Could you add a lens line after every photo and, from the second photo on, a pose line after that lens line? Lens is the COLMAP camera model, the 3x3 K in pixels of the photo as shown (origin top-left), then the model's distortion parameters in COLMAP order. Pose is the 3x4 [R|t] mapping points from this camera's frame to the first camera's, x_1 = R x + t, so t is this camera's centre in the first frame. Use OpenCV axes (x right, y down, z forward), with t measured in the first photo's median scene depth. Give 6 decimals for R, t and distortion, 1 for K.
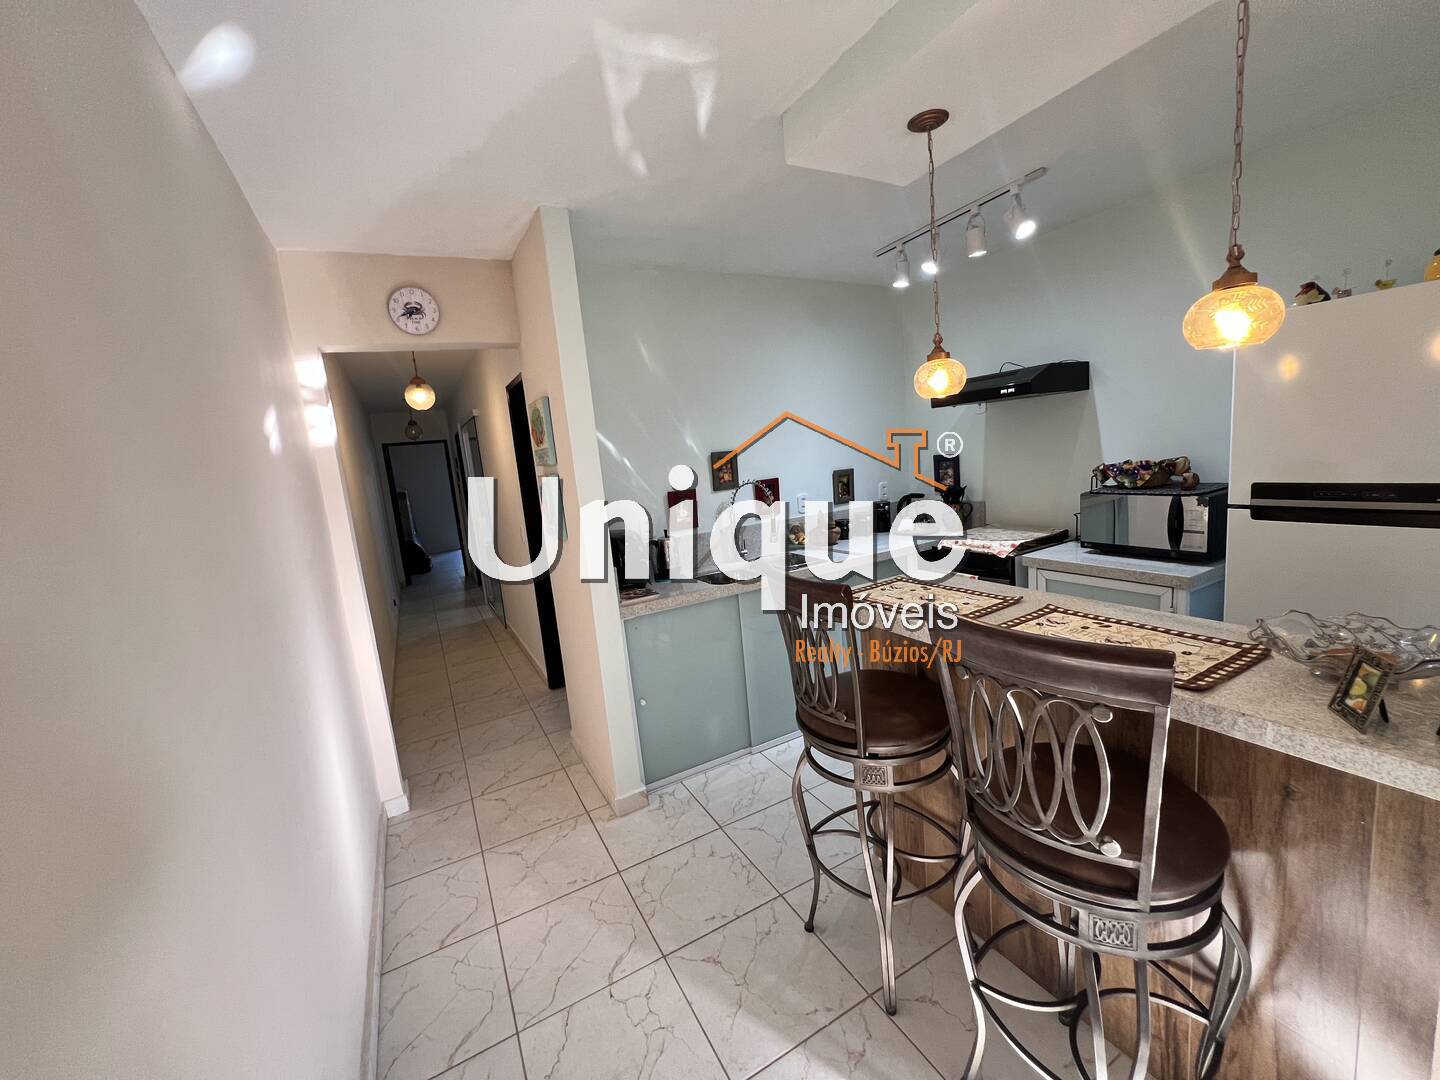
lens RADIAL K [[578.6, 0, 722.1], [0, 578.6, 532.3], [0, 0, 1]] dist [0.000183, -0.000567]
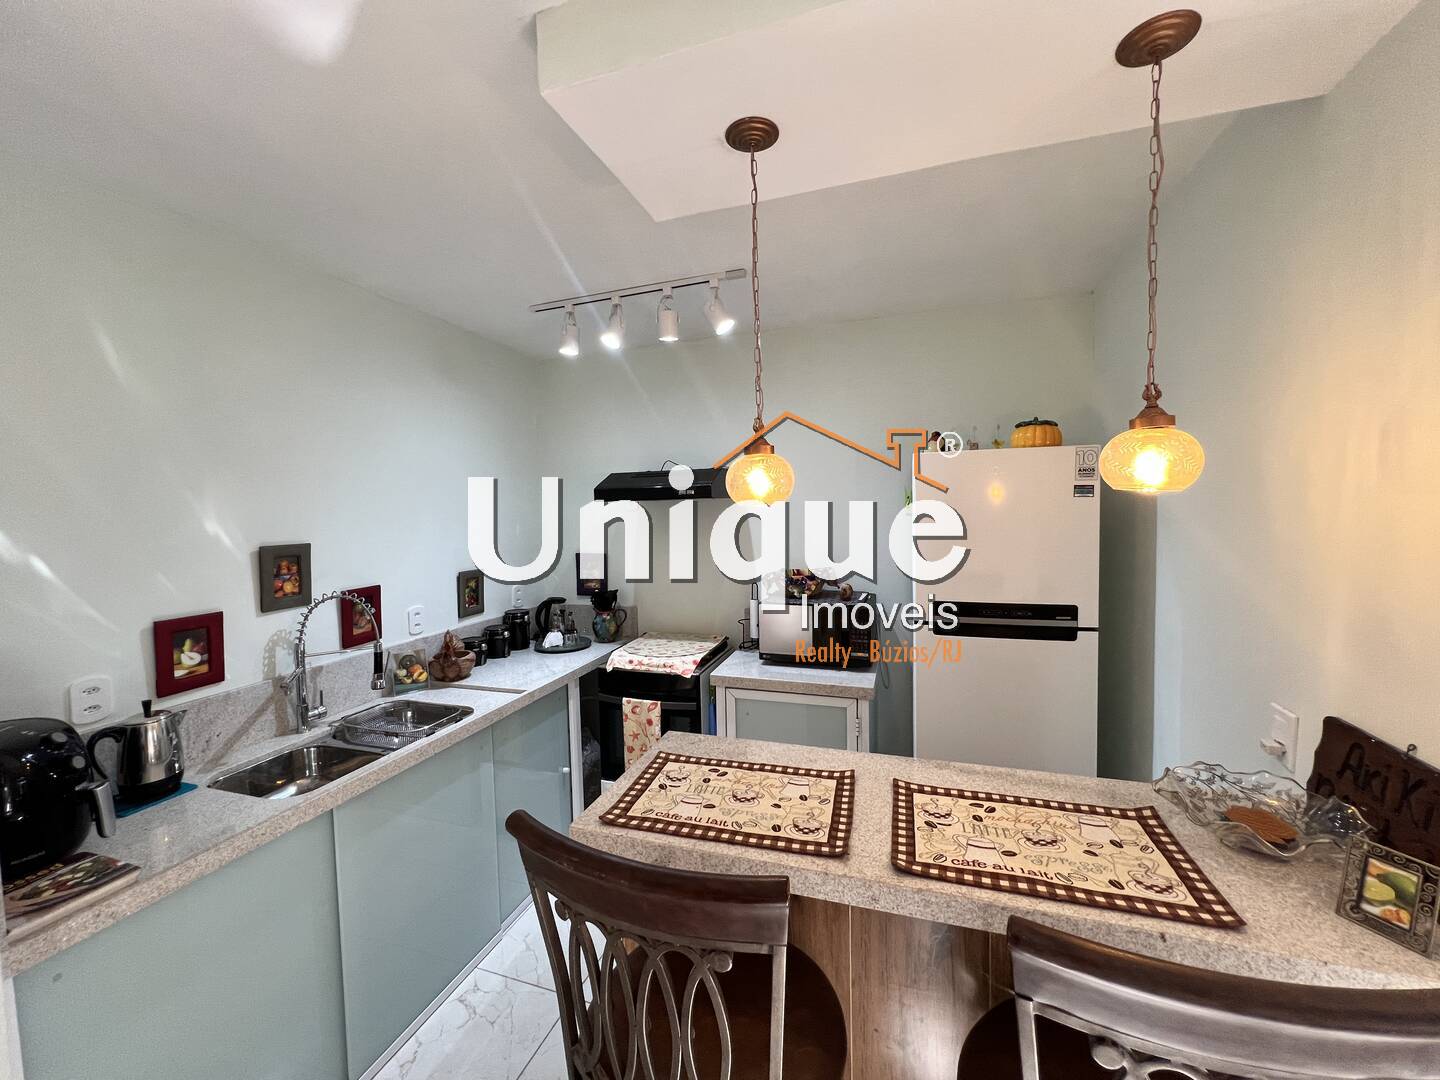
lens RADIAL K [[578.6, 0, 717.9], [0, 578.6, 532.4], [0, 0, 1]] dist [0.000183, -0.000567]
pose [[0.736369, 0.042697, 0.675232, -0.101471], [0.050047, 0.991835, -0.117296, -0.084604], [-0.674727, 0.120167, 0.728219, 0.368231]]
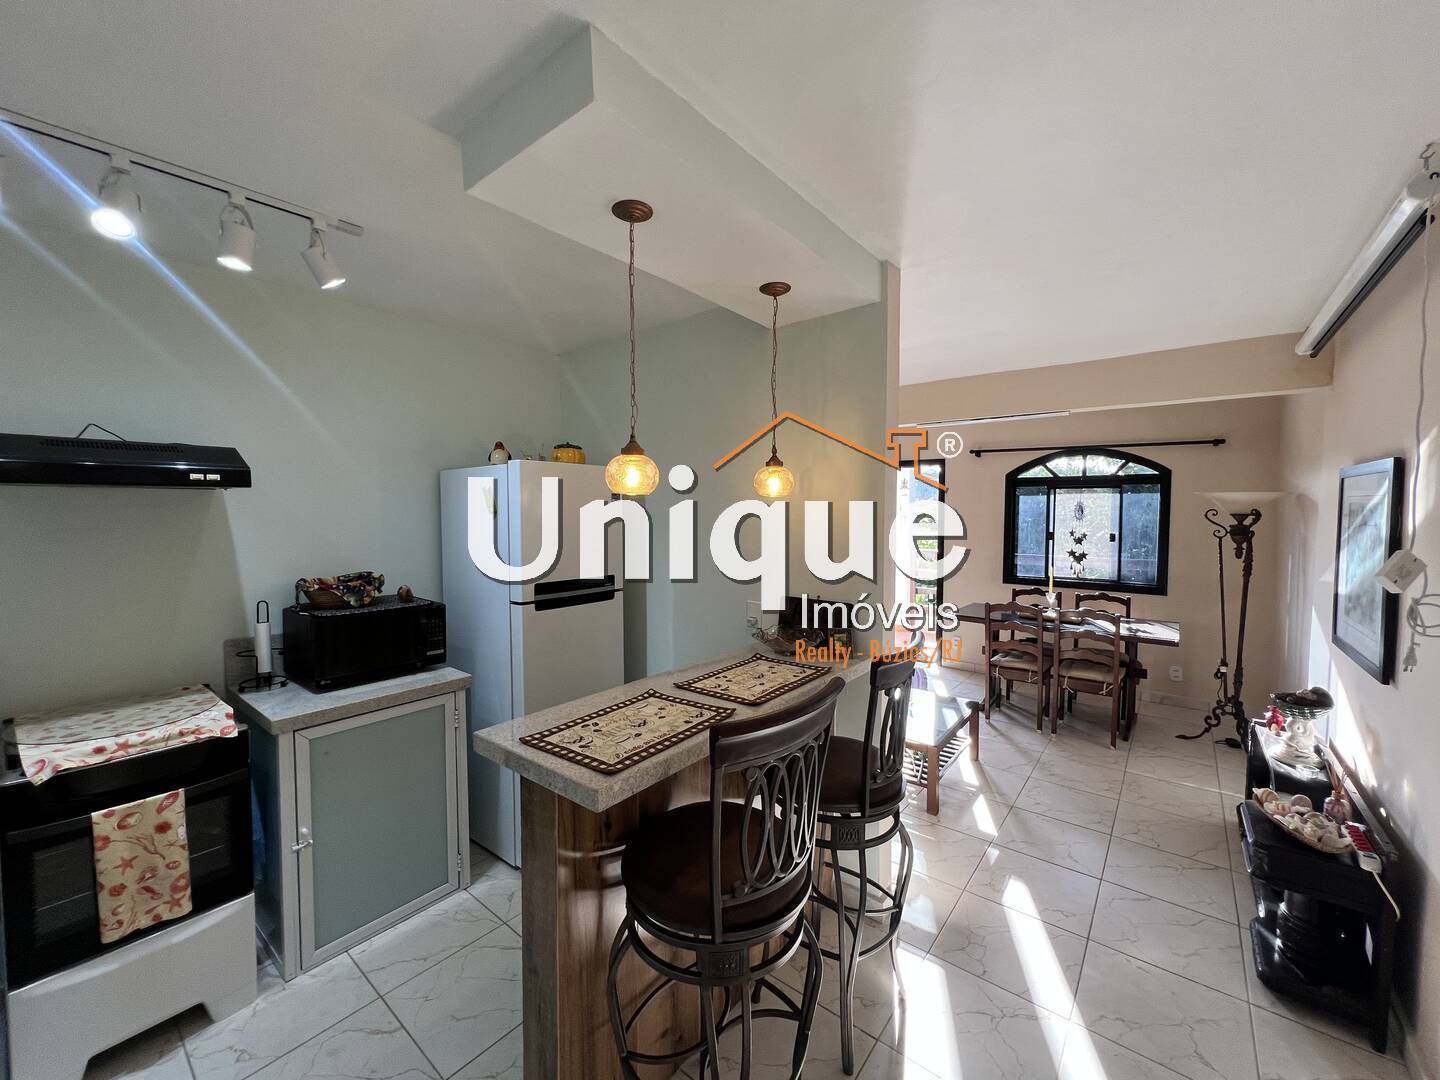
lens RADIAL K [[578.6, 0, 717.8], [0, 578.6, 528.7], [0, 0, 1]] dist [0.000183, -0.000567]
pose [[-0.376668, 0.059669, 0.924424, -0.373126], [0.165026, 0.986283, 0.003580, -0.115048], [-0.911530, 0.153902, -0.381348, 0.877109]]
